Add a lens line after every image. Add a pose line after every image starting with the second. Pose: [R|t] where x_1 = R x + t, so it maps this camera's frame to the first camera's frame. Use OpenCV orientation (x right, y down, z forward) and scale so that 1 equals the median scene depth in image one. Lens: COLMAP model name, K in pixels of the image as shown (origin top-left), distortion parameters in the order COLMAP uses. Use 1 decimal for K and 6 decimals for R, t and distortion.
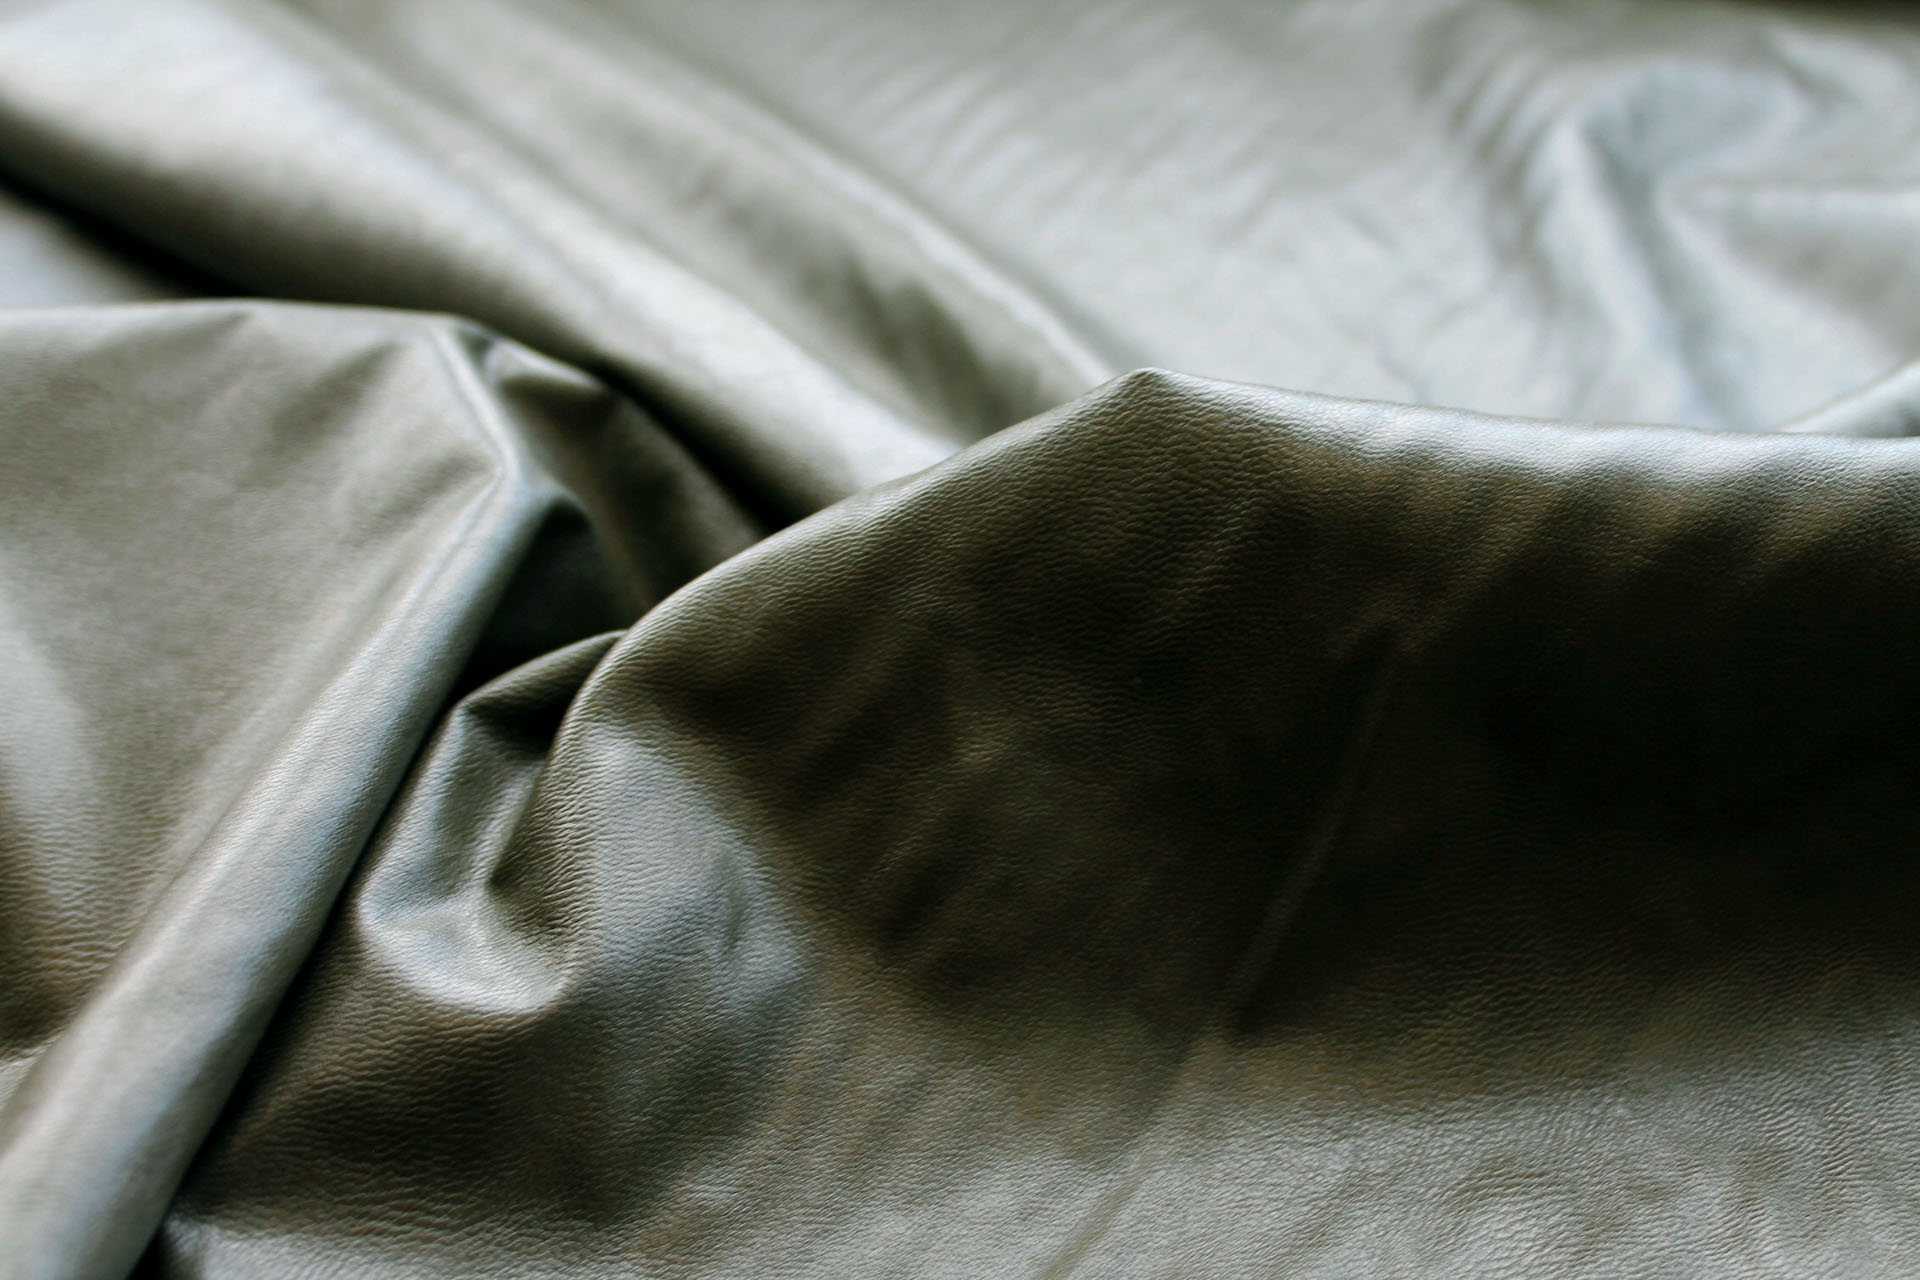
lens RADIAL K [[2407.4, 0, 960.0], [0, 2407.4, 640.0], [0, 0, 1]] dist [0.019272, 0.055910]
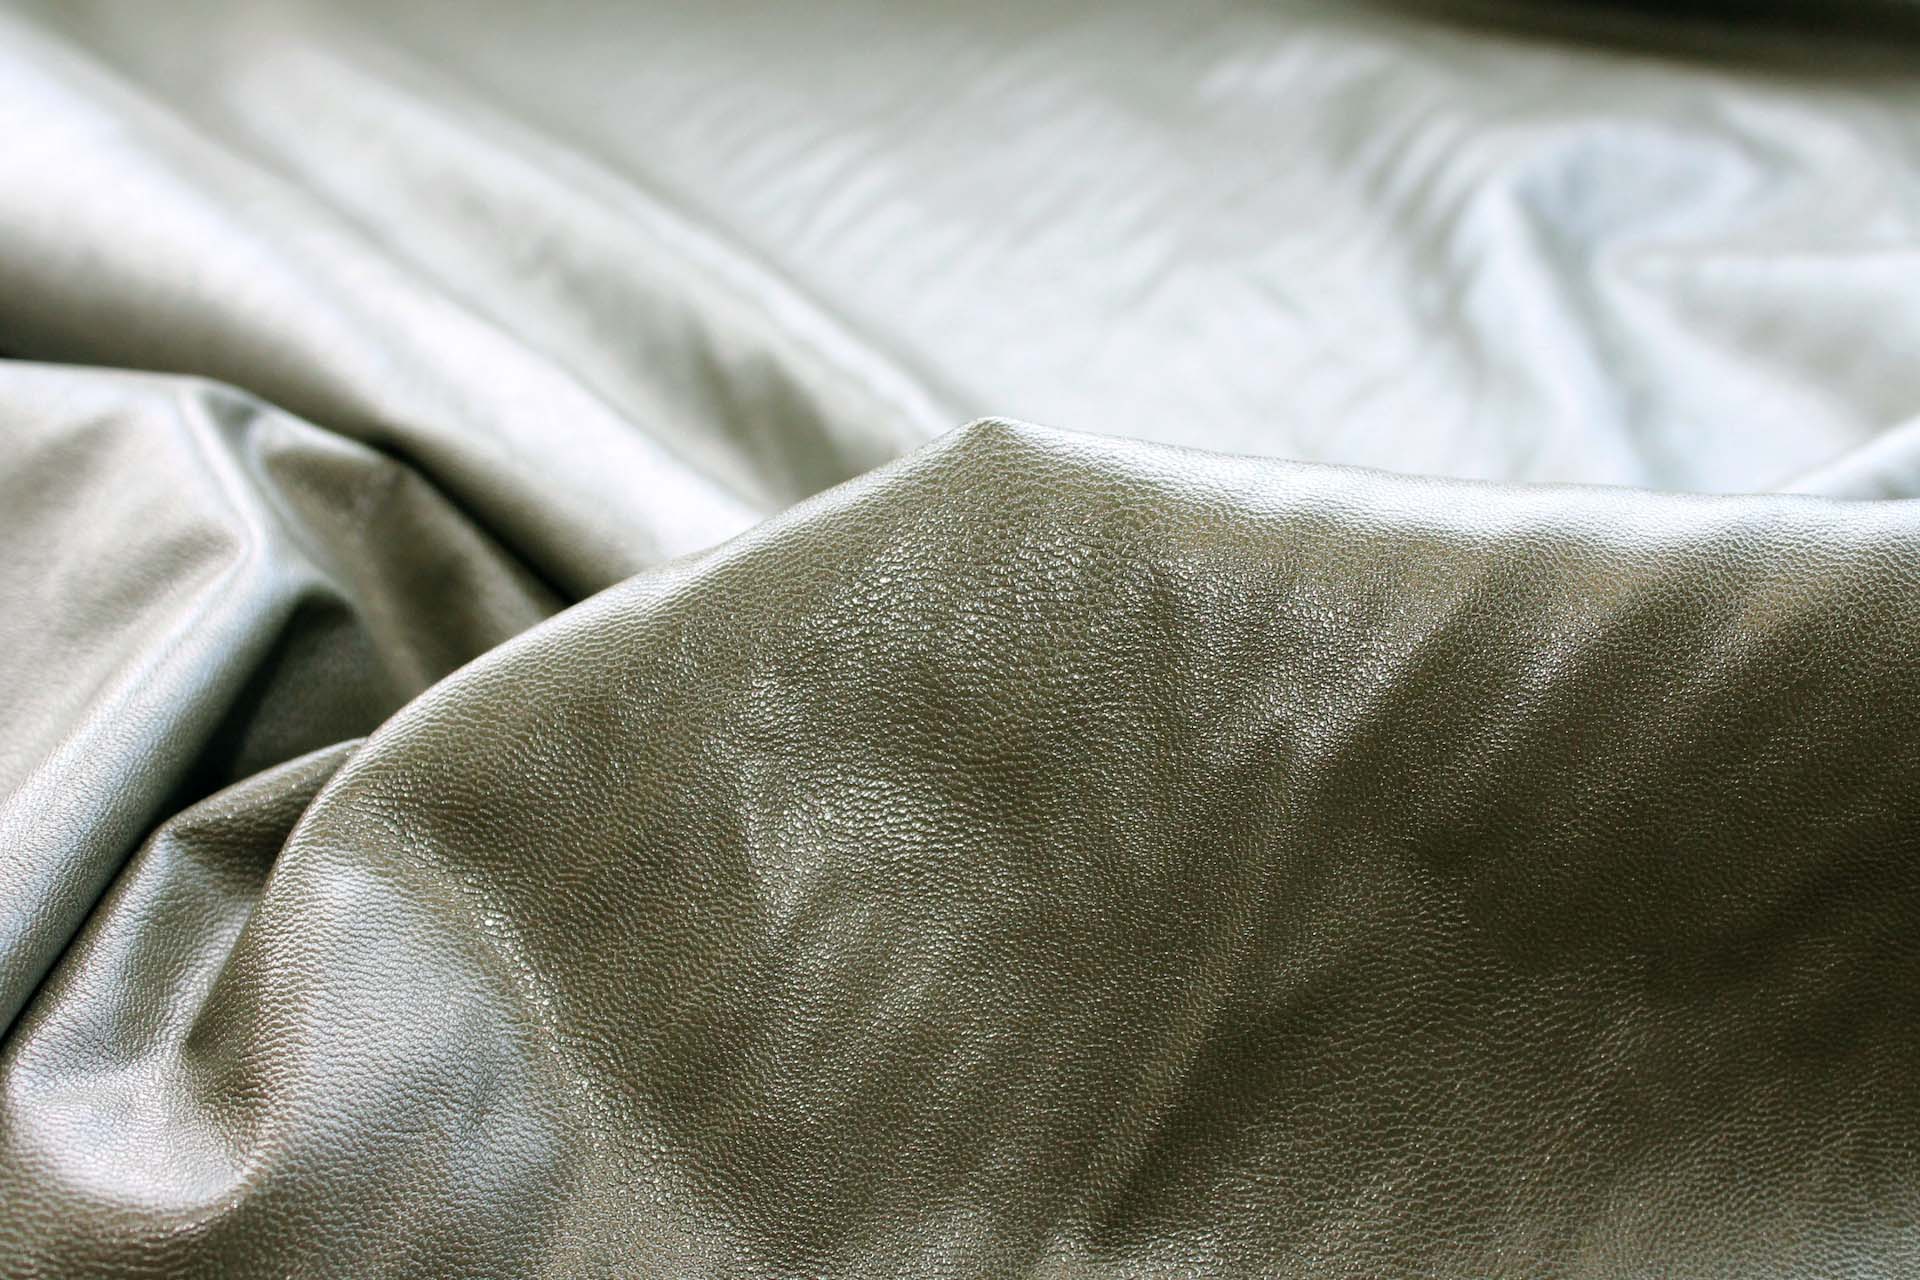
lens RADIAL K [[2341.5, 0, 960.0], [0, 2341.5, 640.0], [0, 0, 1]] dist [0.017453, -0.061274]
pose [[0.999884, -0.003014, 0.014911, 0.048698], [0.003874, 0.998310, -0.057991, 0.009701], [-0.014711, 0.058042, 0.998206, 0.176689]]
